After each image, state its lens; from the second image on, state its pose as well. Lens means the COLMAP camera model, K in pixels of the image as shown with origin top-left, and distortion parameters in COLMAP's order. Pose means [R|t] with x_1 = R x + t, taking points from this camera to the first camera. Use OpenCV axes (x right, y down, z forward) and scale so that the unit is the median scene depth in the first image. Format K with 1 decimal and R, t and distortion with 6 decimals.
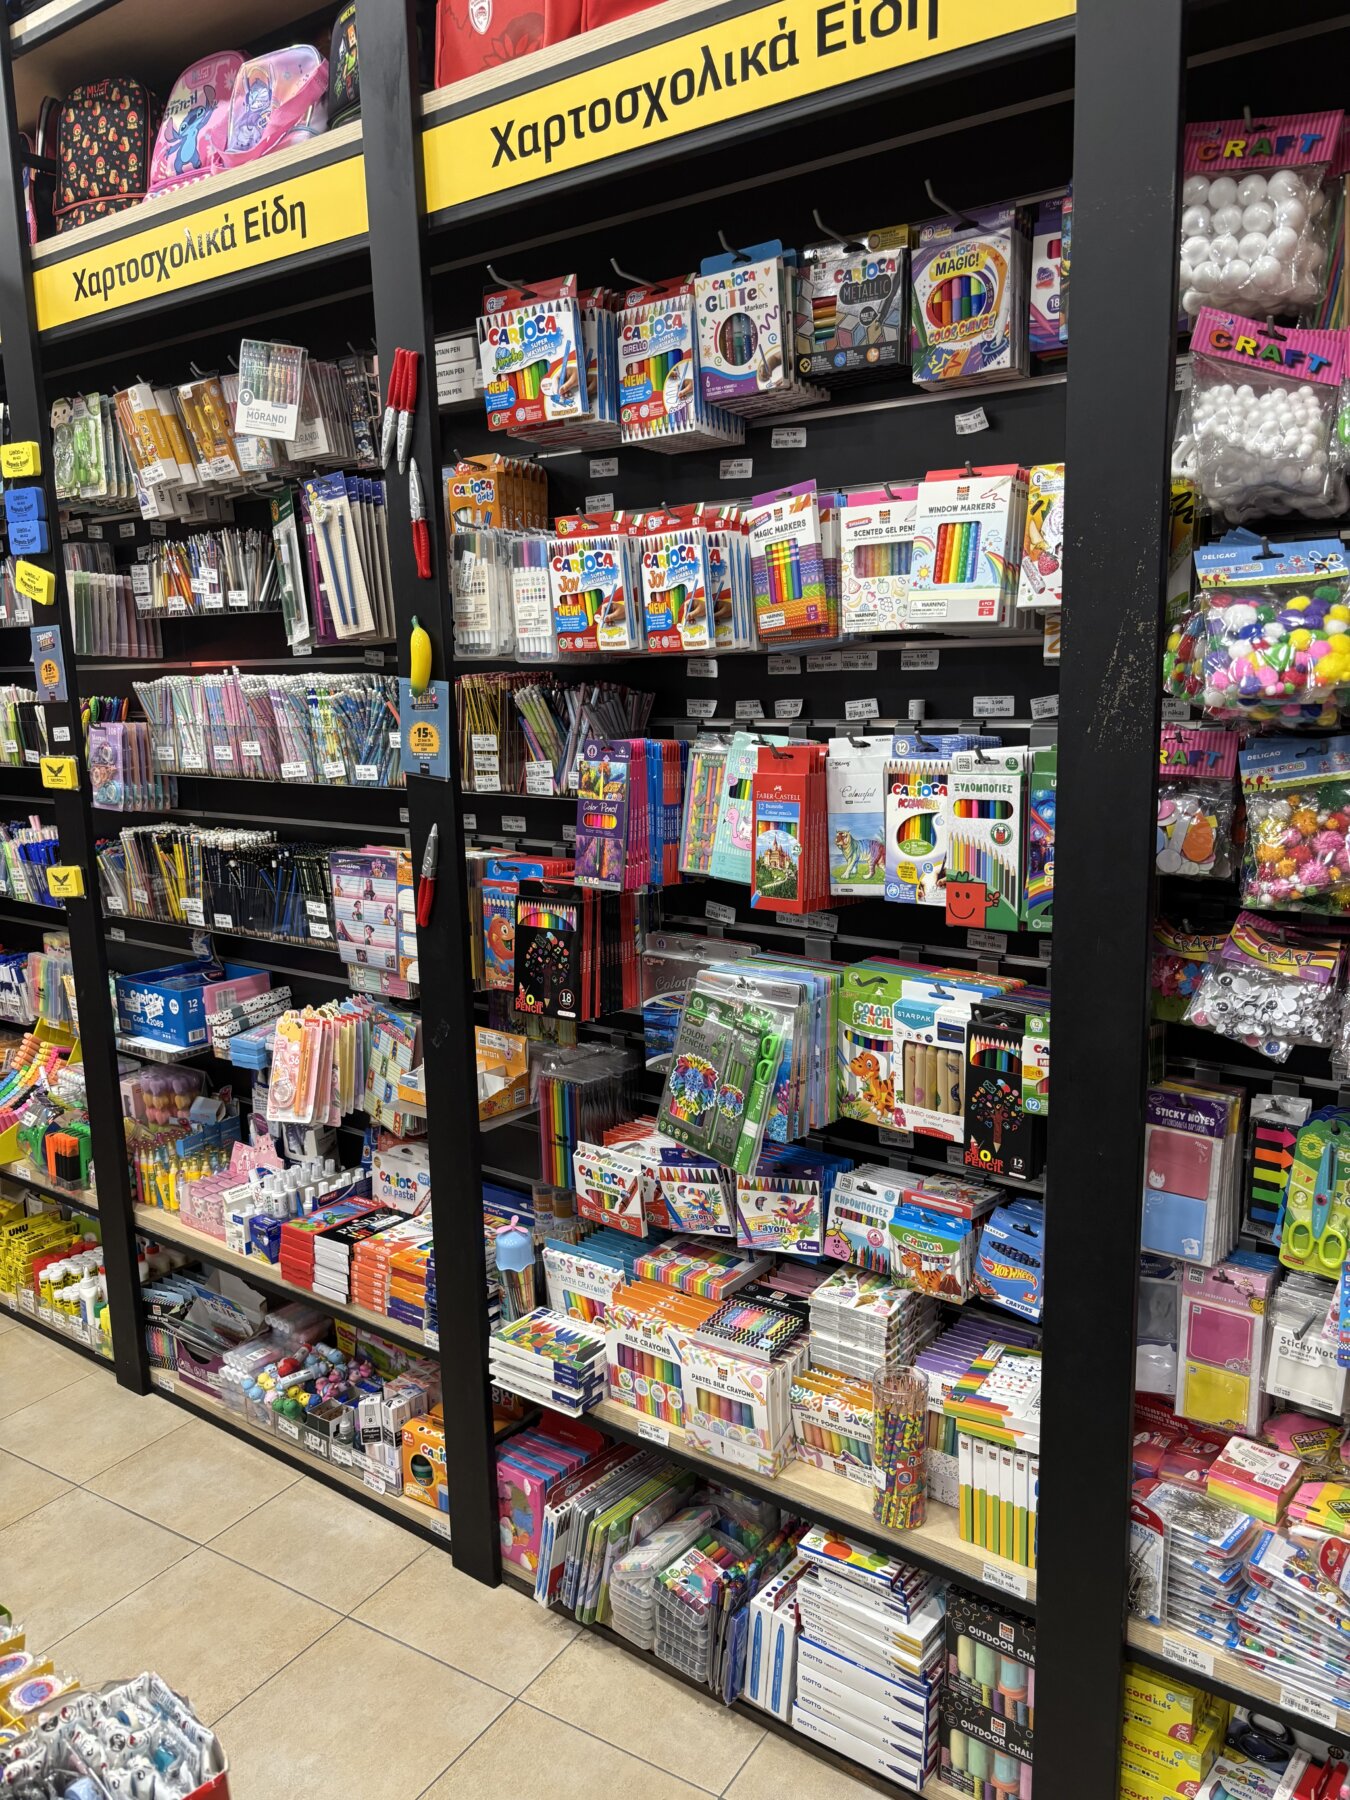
lens RADIAL K [[1353.2, 0, 675.0], [0, 1353.2, 900.0], [0, 0, 1]] dist [0.002866, 0.011398]
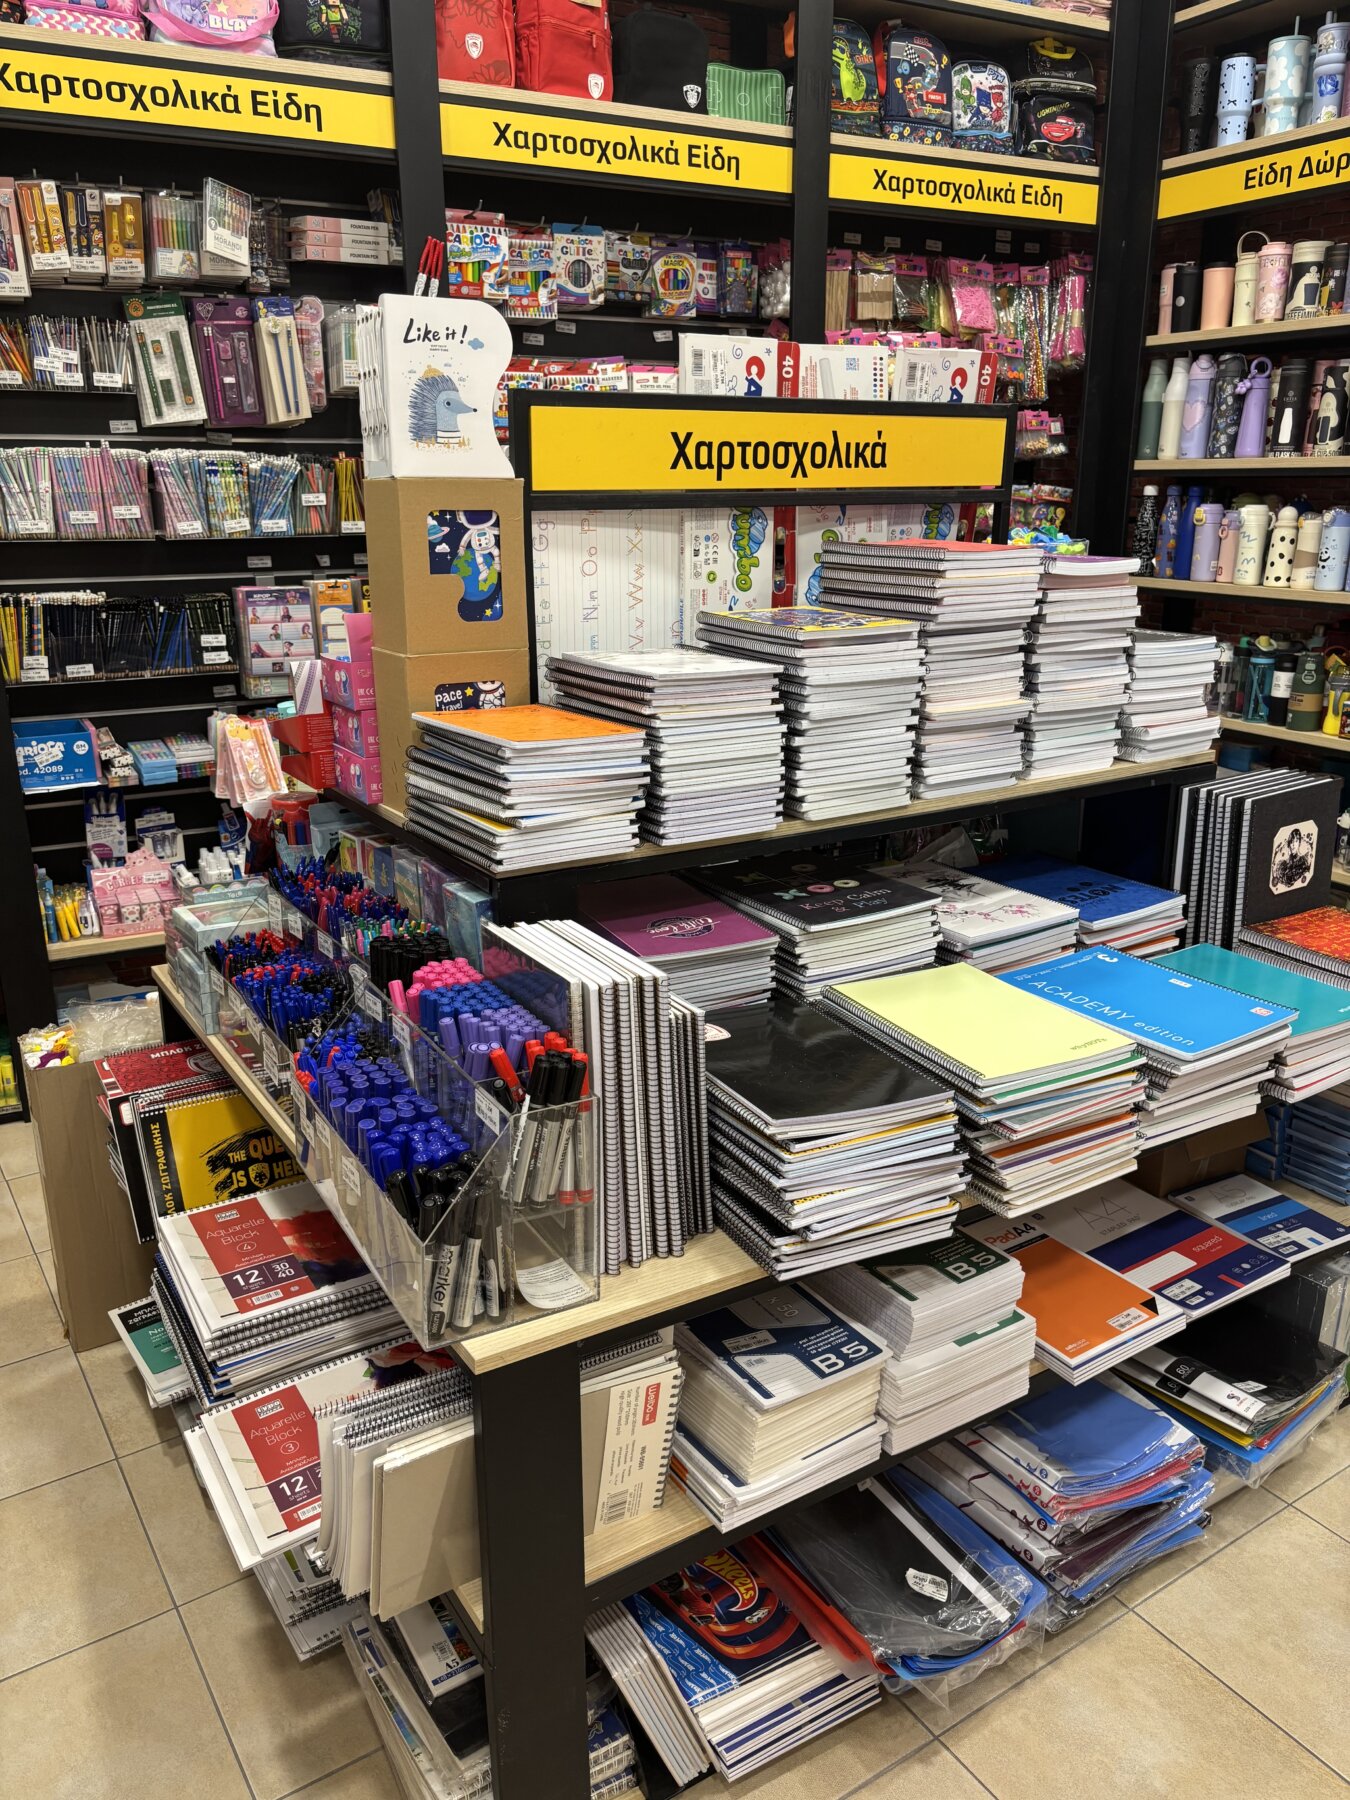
lens RADIAL K [[1372.9, 0, 675.0], [0, 1372.9, 900.0], [0, 0, 1]] dist [0.033661, 0.003757]
pose [[0.419068, -0.239173, 0.875887, -1.728828], [0.161713, 0.968918, 0.187205, 0.095529], [-0.893438, 0.063191, 0.444720, 0.060298]]
